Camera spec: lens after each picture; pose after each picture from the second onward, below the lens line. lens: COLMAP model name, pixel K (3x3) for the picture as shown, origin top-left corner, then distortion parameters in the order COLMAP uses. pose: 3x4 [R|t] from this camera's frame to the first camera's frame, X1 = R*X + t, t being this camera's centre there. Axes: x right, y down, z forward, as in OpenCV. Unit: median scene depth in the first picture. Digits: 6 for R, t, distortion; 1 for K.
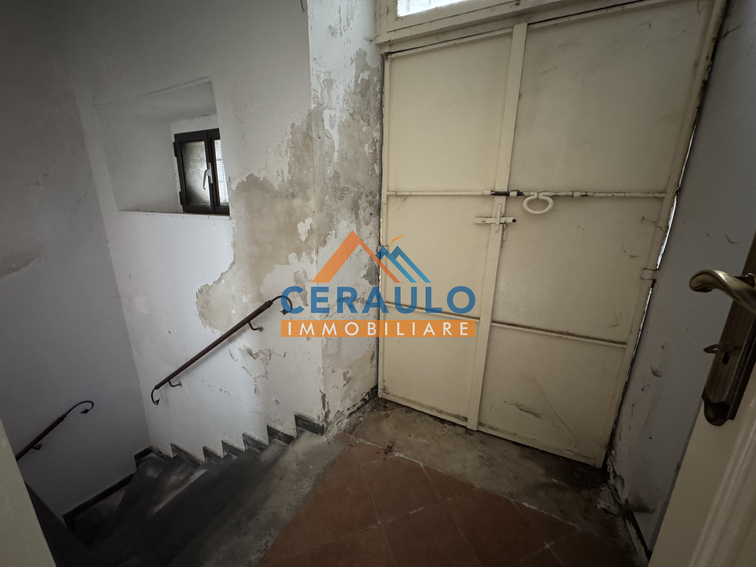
lens RADIAL K [[300.5, 0, 377.7], [0, 300.5, 283.4], [0, 0, 1]] dist [-0.000310, 0.000155]
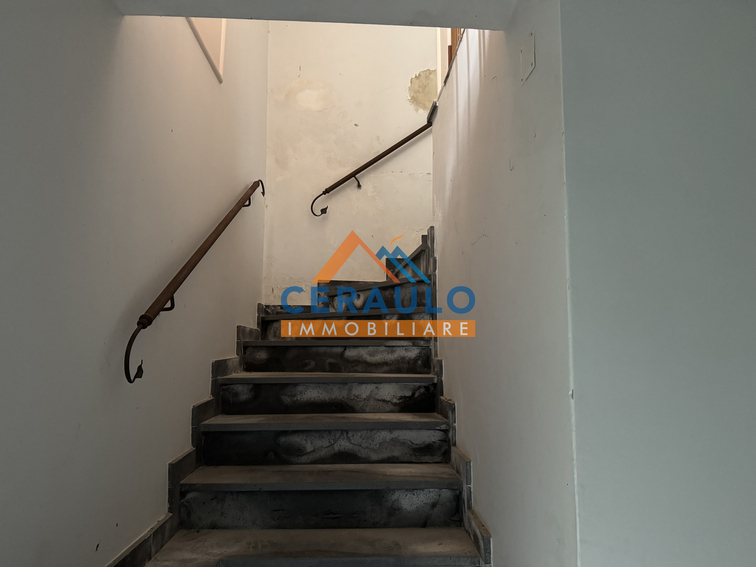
lens RADIAL K [[530.7, 0, 377.8], [0, 530.7, 283.5], [0, 0, 1]] dist [0.047101, -0.048328]
pose [[0.836807, 0.046846, 0.545491, -1.556456], [0.149143, 0.939149, -0.309444, 1.177827], [-0.526793, 0.340301, 0.778900, -0.164483]]
